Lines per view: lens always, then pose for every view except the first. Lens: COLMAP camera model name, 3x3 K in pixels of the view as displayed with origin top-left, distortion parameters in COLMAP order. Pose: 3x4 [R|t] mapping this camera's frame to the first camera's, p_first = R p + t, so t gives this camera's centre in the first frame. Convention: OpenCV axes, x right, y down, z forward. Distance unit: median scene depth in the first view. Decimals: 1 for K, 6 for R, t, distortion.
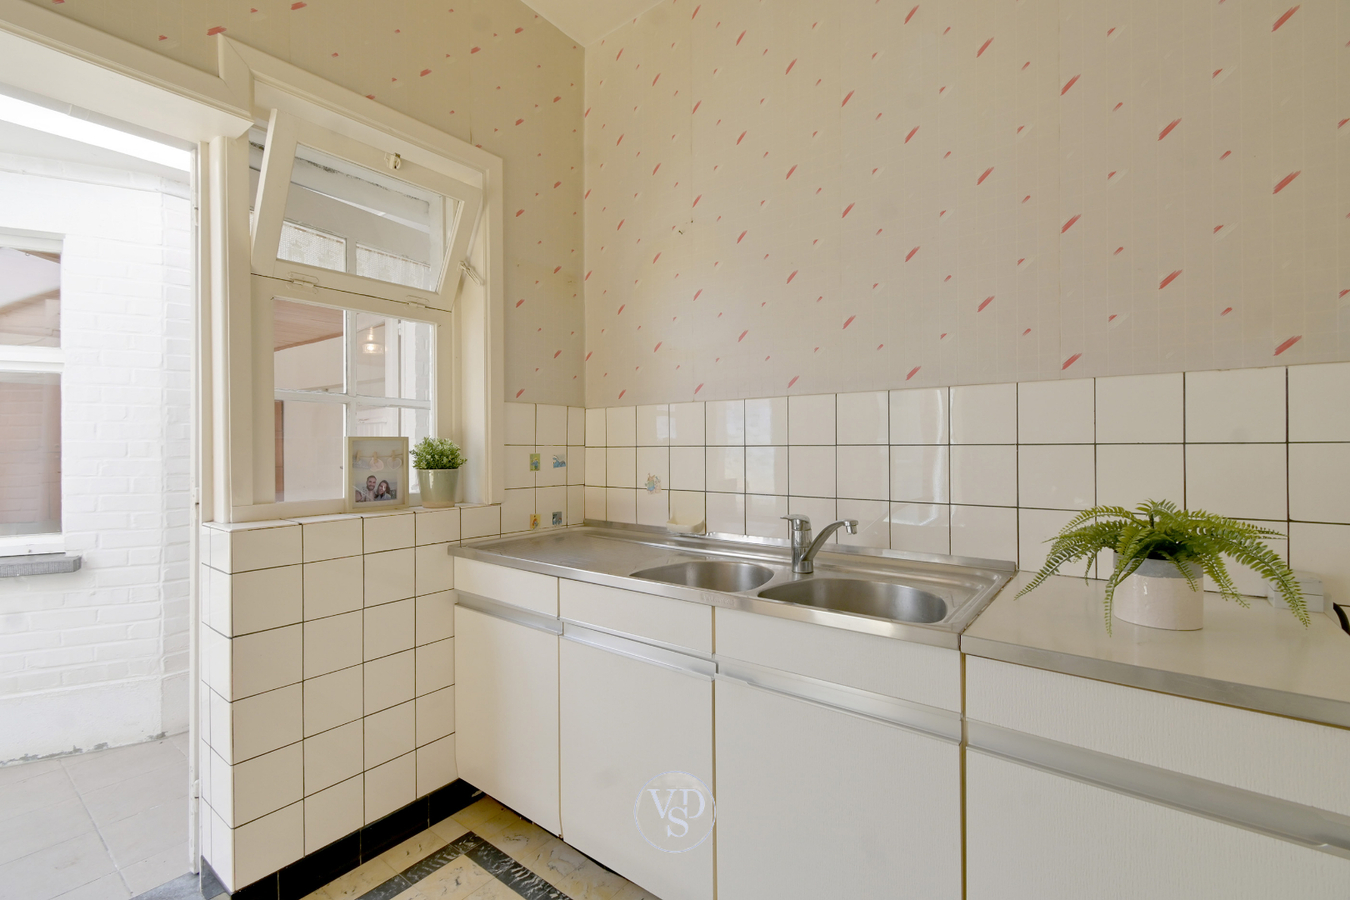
lens RADIAL K [[600.3, 0, 671.1], [0, 600.3, 451.9], [0, 0, 1]] dist [0.002847, 0.001071]
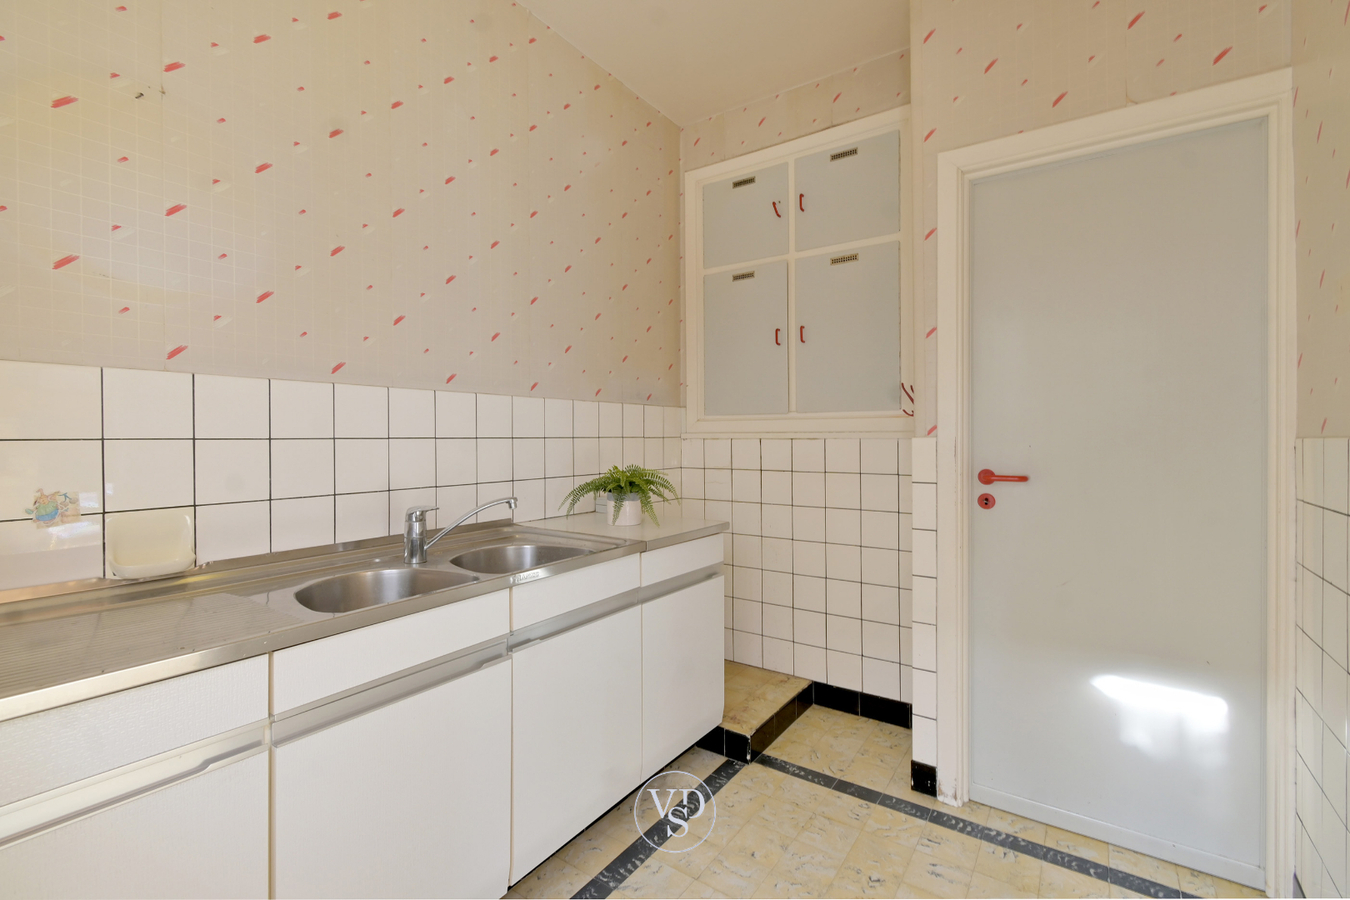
lens RADIAL K [[600.3, 0, 674.0], [0, 600.3, 438.9], [0, 0, 1]] dist [0.002847, 0.001071]
pose [[-0.064066, 0.003304, 0.997940, -0.692806], [0.011377, 0.999932, -0.002580, -0.001479], [-0.997881, 0.011188, -0.064099, 0.529286]]
